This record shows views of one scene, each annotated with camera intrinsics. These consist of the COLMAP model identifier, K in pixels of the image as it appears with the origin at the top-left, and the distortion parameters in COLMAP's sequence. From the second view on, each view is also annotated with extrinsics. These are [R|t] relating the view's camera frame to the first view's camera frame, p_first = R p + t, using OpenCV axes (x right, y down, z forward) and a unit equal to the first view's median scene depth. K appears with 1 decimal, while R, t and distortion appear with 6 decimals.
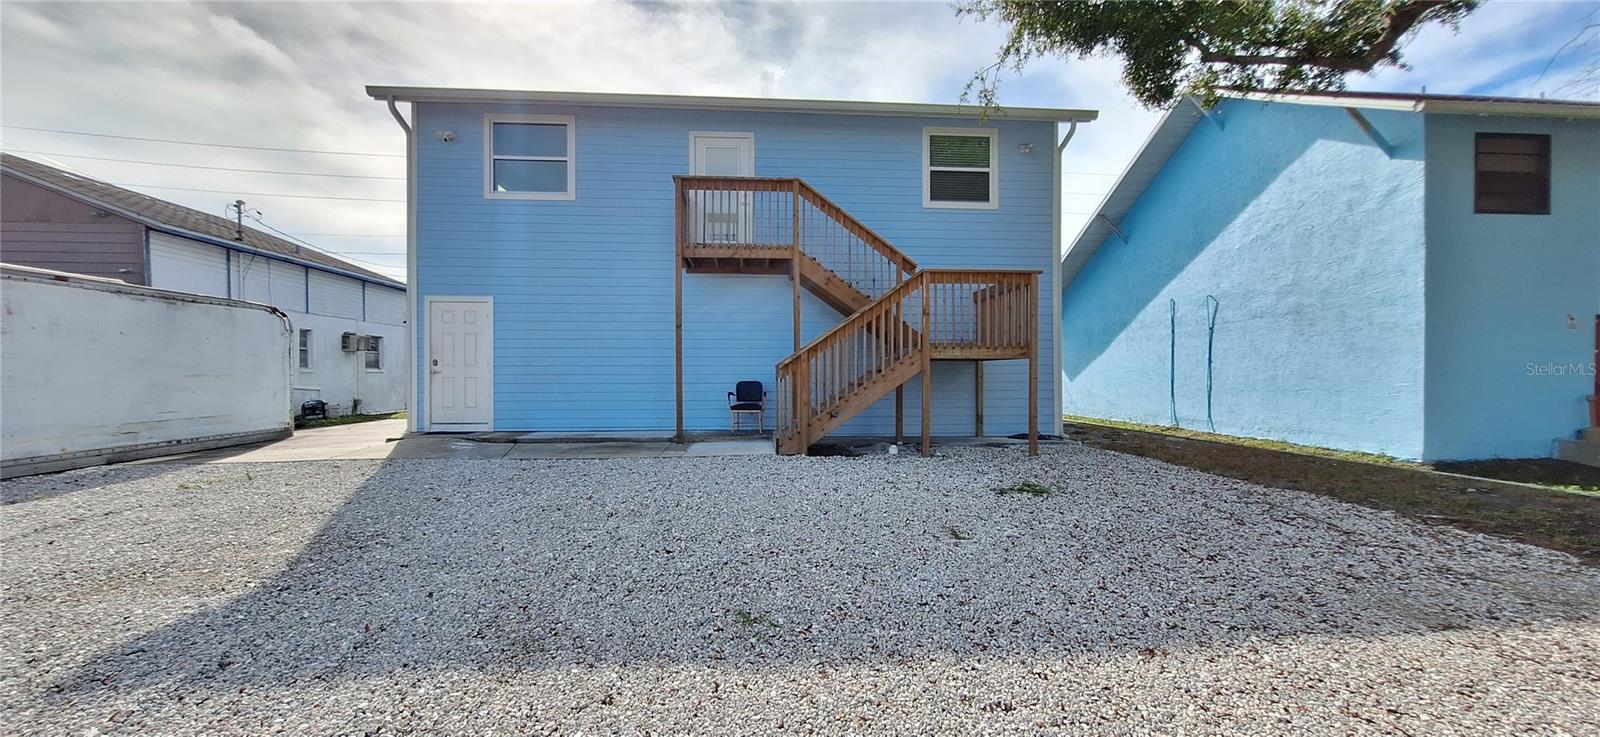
lens RADIAL K [[644.3, 0, 803.6], [0, 644.3, 374.5], [0, 0, 1]] dist [-0.008681, 0.001994]
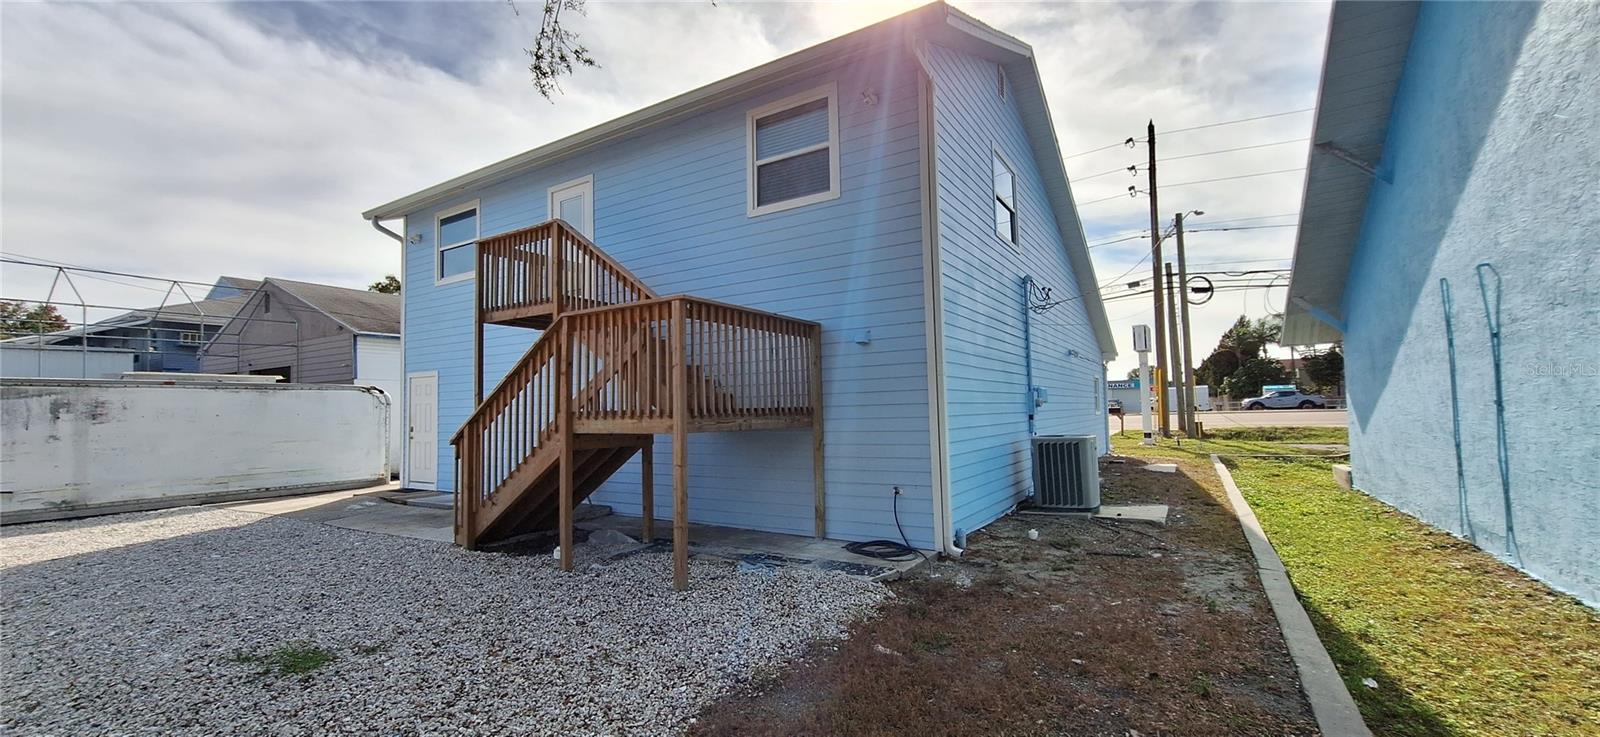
lens RADIAL K [[644.3, 0, 782.3], [0, 644.3, 374.9], [0, 0, 1]] dist [-0.008681, 0.001994]
pose [[0.800268, -0.050573, -0.597506, 0.663192], [0.018243, 0.998029, -0.060040, -0.034058], [0.599365, 0.037148, 0.799614, 0.445271]]
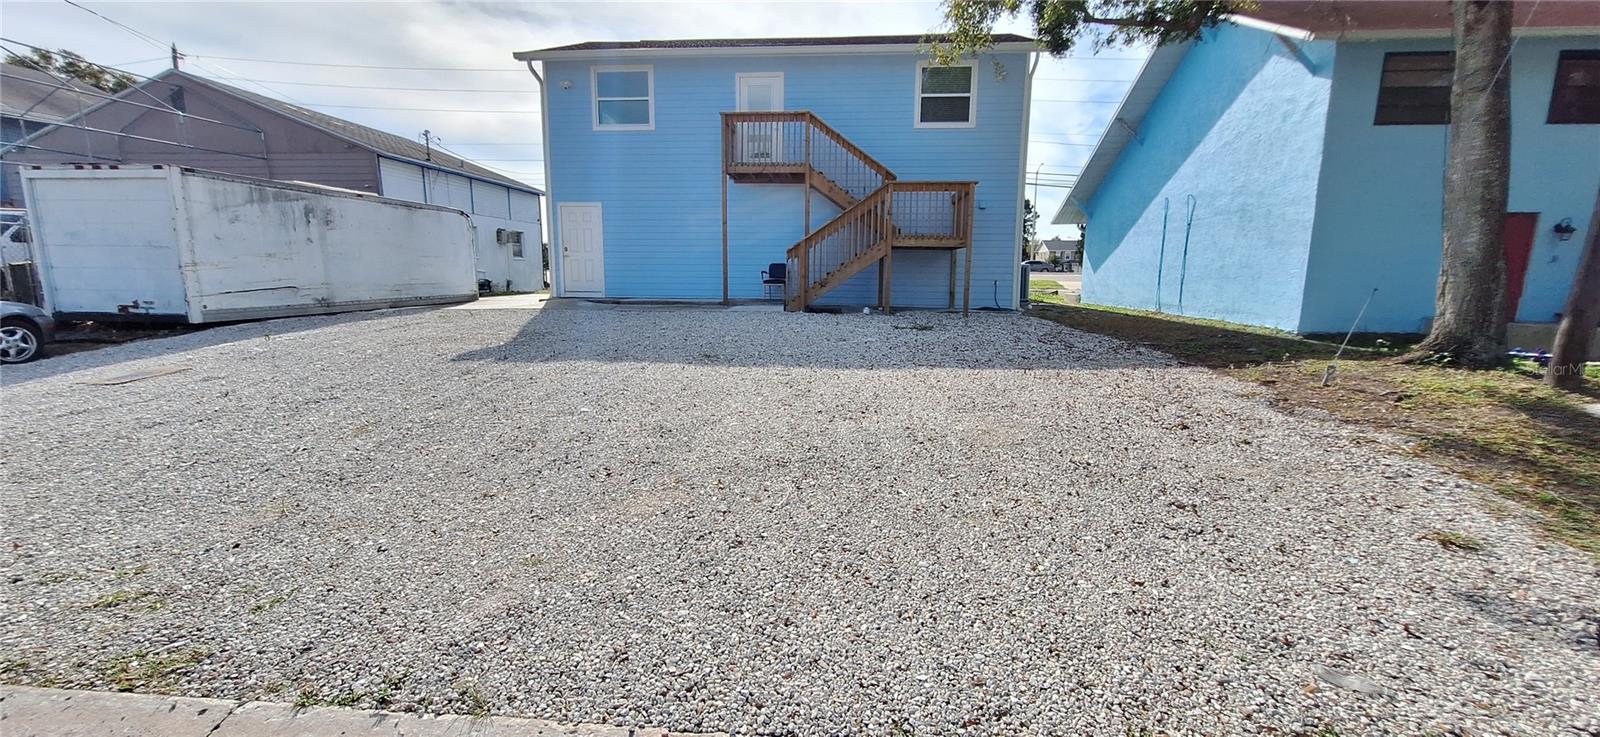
lens RADIAL K [[644.3, 0, 798.9], [0, 644.3, 374.7], [0, 0, 1]] dist [-0.008681, 0.001994]
pose [[0.986295, 0.036022, -0.161012, 0.186636], [-0.010377, 0.987487, 0.157359, 0.026603], [0.164665, -0.153531, 0.974327, -0.366712]]
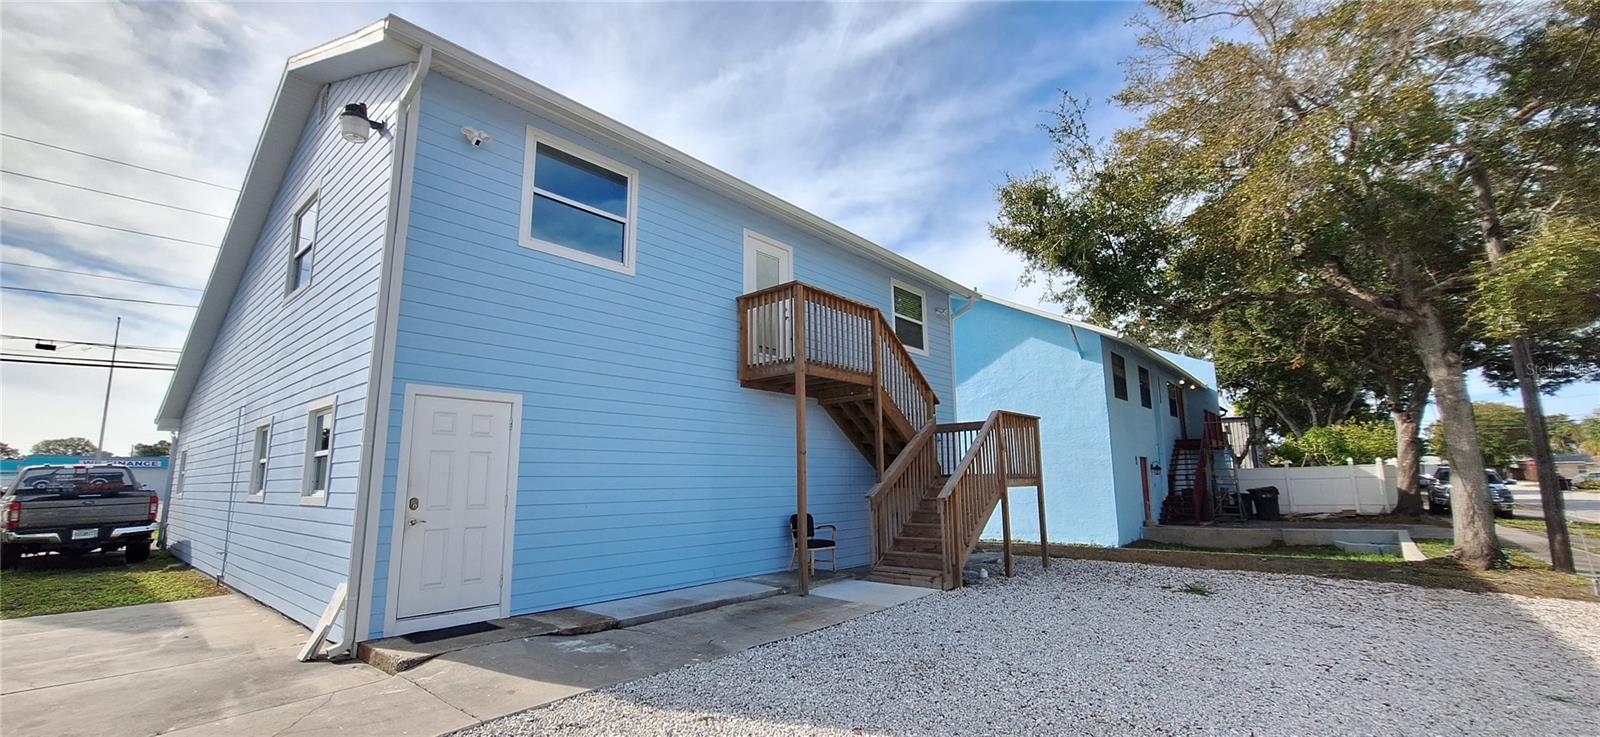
lens RADIAL K [[644.3, 0, 795.7], [0, 644.3, 369.3], [0, 0, 1]] dist [-0.008681, 0.001994]
pose [[0.709167, 0.113390, 0.695863, -0.716830], [0.014367, 0.984453, -0.175058, -0.029875], [-0.704894, 0.134143, 0.696513, 0.353596]]
